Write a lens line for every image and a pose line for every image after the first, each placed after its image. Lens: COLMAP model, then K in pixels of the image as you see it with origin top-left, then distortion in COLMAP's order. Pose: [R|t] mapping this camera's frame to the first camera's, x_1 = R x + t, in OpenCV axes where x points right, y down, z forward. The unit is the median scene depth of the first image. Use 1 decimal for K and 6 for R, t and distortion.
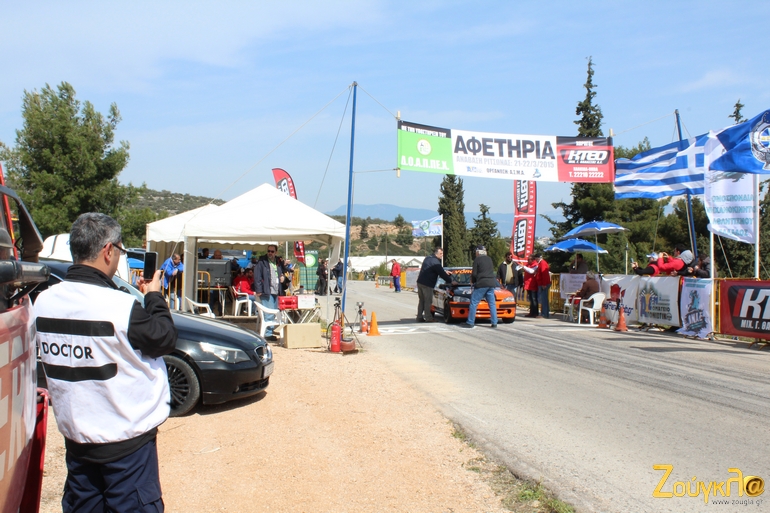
lens RADIAL K [[753.7, 0, 385.0], [0, 753.7, 251.9], [0, 0, 1]] dist [0.092411, 0.015336]
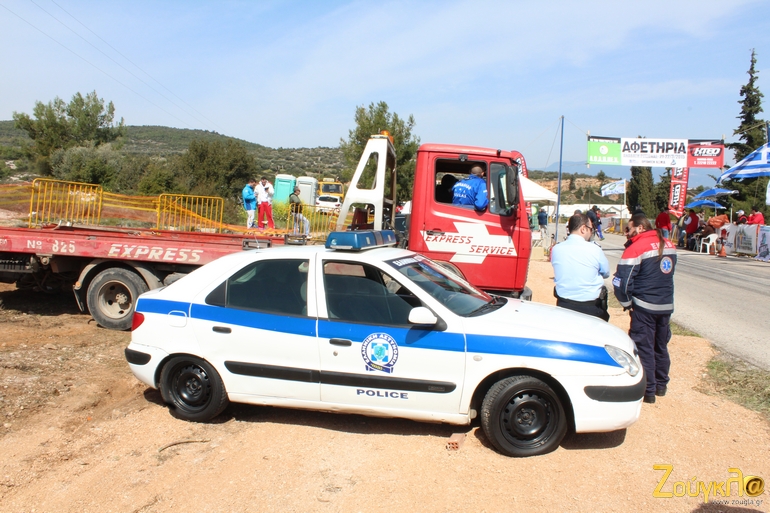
lens RADIAL K [[657.2, 0, 382.6], [0, 657.2, 250.4], [0, 0, 1]] dist [-0.078452, -0.006571]
pose [[0.951563, 0.016154, -0.307028, 0.019618], [0.009108, 0.996699, 0.080669, -0.021431], [0.307317, -0.079558, 0.948276, -0.391770]]
